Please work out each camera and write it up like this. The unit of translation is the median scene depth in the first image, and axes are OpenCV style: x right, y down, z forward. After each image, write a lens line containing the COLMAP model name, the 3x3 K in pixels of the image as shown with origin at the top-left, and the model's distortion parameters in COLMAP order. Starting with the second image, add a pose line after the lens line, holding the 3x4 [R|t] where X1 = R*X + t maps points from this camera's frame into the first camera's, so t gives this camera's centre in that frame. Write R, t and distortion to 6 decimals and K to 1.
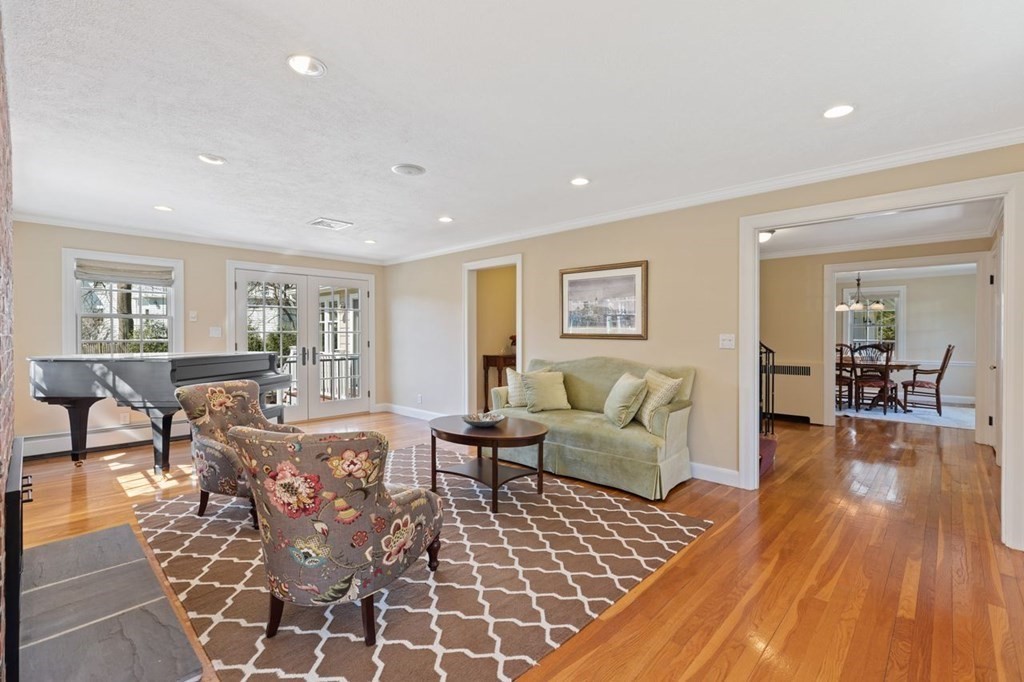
lens RADIAL K [[457.8, 0, 517.9], [0, 457.8, 336.6], [0, 0, 1]] dist [0.000929, 0.000020]
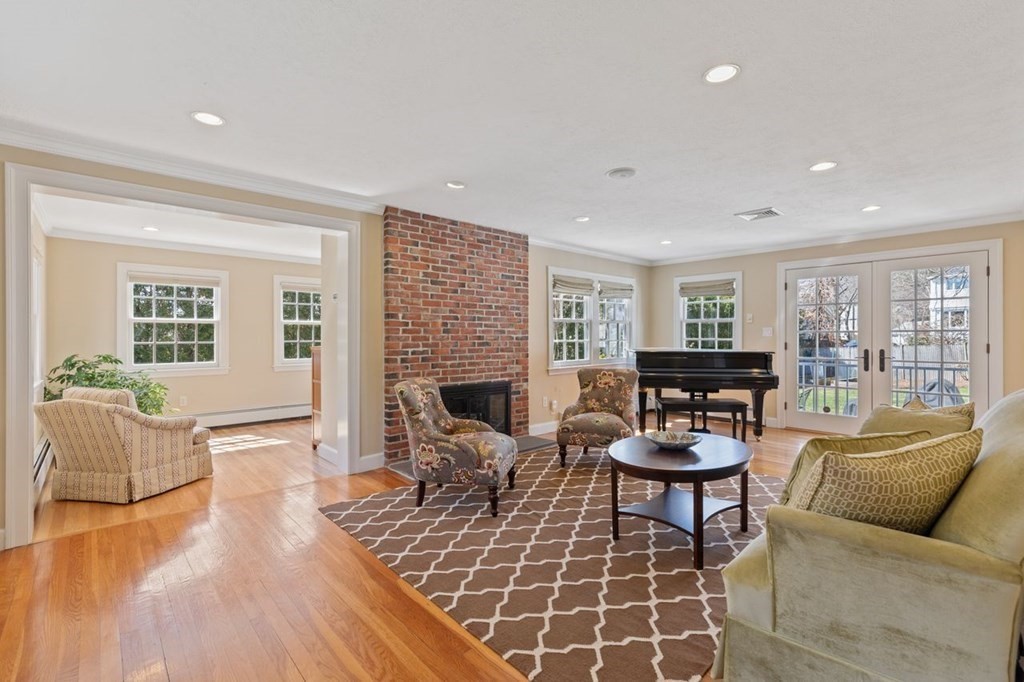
lens RADIAL K [[452.6, 0, 509.0], [0, 452.6, 332.8], [0, 0, 1]] dist [0.000740, 0.000226]
pose [[-0.078554, -0.004449, -0.996900, 0.938345], [-0.003091, 0.999986, -0.004220, -0.002459], [0.996905, 0.002750, -0.078567, 0.983440]]
